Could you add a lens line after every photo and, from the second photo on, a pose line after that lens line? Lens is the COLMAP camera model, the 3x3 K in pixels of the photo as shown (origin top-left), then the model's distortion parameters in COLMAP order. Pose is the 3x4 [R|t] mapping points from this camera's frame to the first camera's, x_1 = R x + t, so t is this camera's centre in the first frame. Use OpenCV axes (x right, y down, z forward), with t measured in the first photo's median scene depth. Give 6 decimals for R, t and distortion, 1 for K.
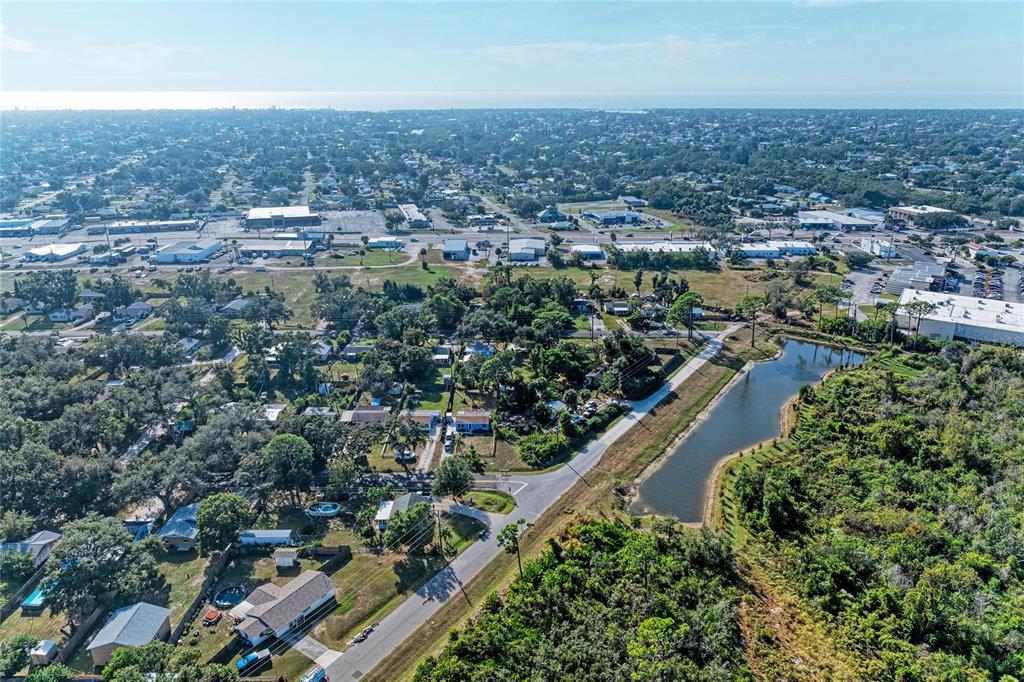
lens RADIAL K [[715.5, 0, 512.0], [0, 715.5, 341.0], [0, 0, 1]] dist [-0.009321, -0.005591]
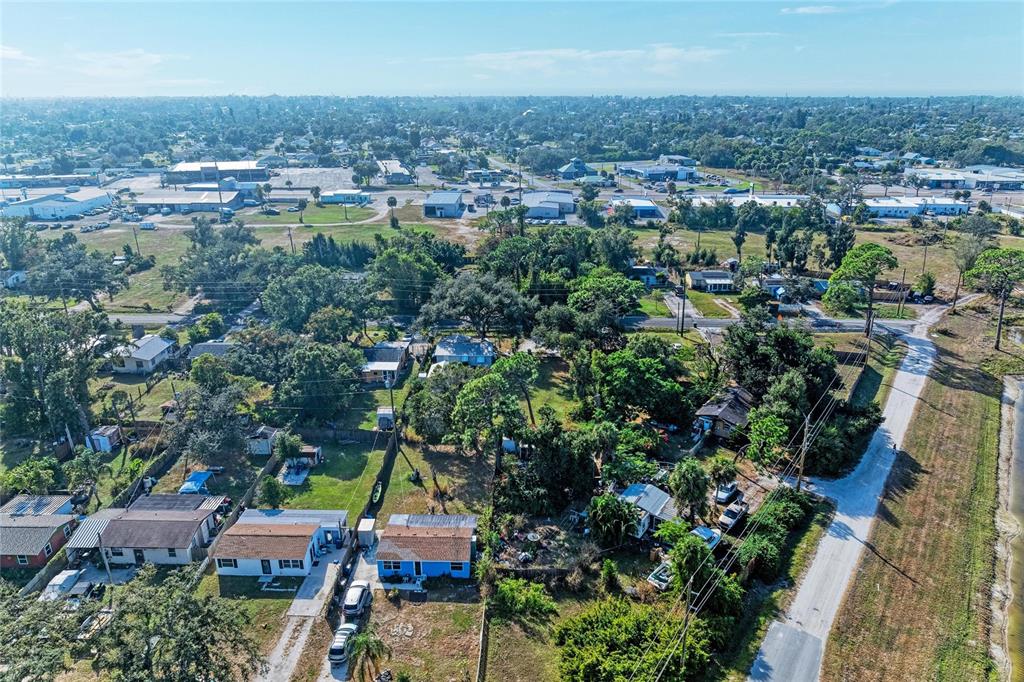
lens RADIAL K [[715.5, 0, 512.0], [0, 715.5, 341.0], [0, 0, 1]] dist [-0.009321, -0.005591]
pose [[0.999901, 0.006685, -0.012349, -0.005376], [-0.006669, 0.999977, 0.001340, 0.003374], [0.012357, -0.001257, 0.999923, 0.460895]]
